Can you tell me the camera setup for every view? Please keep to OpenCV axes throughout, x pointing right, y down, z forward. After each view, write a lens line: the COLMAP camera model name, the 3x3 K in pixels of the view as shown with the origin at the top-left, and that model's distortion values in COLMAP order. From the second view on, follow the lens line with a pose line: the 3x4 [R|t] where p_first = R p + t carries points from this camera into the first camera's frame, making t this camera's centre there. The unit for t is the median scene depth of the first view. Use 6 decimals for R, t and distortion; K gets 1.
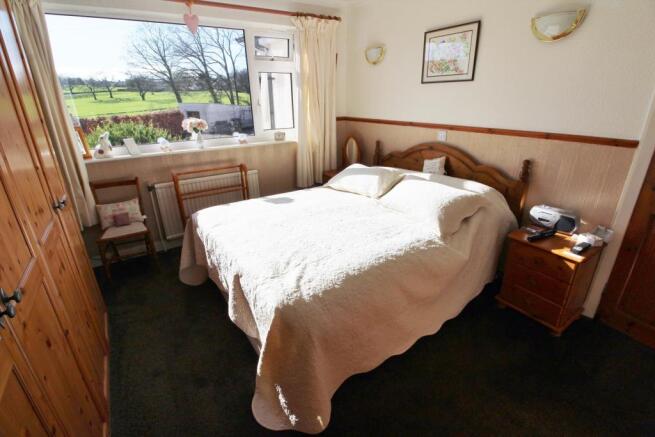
lens RADIAL K [[310.2, 0, 327.5], [0, 310.2, 218.5], [0, 0, 1]] dist [-0.004409, -0.000883]
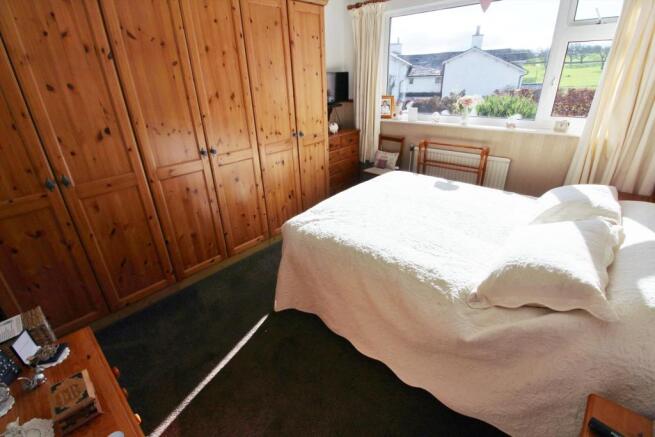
lens RADIAL K [[310.2, 0, 327.5], [0, 310.2, 218.5], [0, 0, 1]] dist [-0.004409, -0.000883]
pose [[0.216571, 0.412725, -0.884735, 0.681751], [-0.333860, 0.882914, 0.330152, -0.168874], [0.917406, 0.223876, 0.329006, 0.367404]]
